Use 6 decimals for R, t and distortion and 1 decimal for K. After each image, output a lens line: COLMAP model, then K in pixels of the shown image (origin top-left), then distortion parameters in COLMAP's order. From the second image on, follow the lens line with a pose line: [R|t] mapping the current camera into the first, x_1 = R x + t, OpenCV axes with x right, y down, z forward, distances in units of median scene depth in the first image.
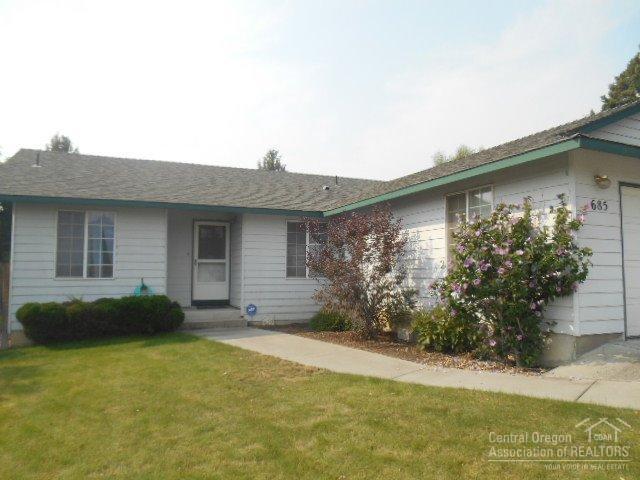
lens RADIAL K [[480.3, 0, 320.0], [0, 480.3, 240.0], [0, 0, 1]] dist [-0.039415, 0.007759]
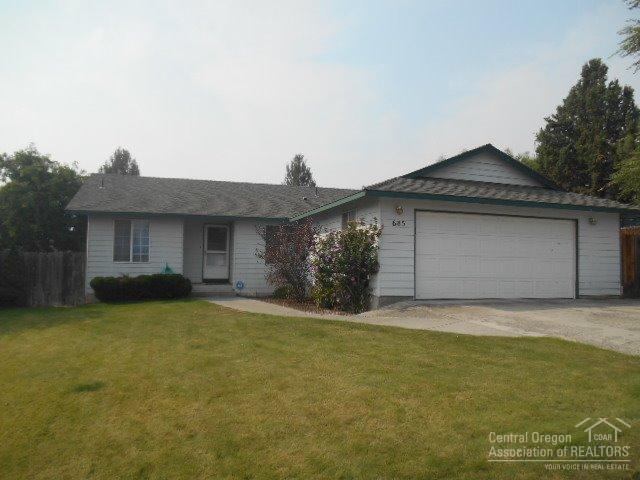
lens RADIAL K [[480.3, 0, 320.0], [0, 480.3, 240.0], [0, 0, 1]] dist [-0.039415, 0.007759]
pose [[0.993183, 0.006292, -0.116395, 0.317537], [-0.003891, 0.999775, 0.020846, -0.029666], [0.116500, -0.020251, 0.992984, -0.506740]]
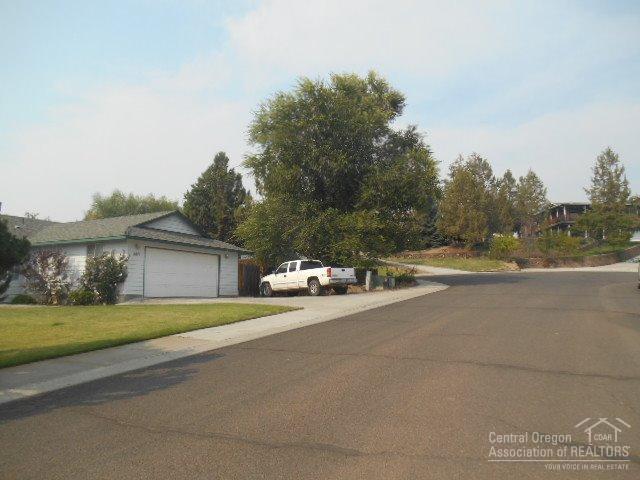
lens RADIAL K [[480.3, 0, 320.0], [0, 480.3, 240.0], [0, 0, 1]] dist [-0.039415, 0.007759]
pose [[0.784234, 0.066232, 0.616920, -0.258910], [-0.043330, 0.997705, -0.052031, -0.033641], [-0.618950, 0.014073, 0.785304, -1.396623]]
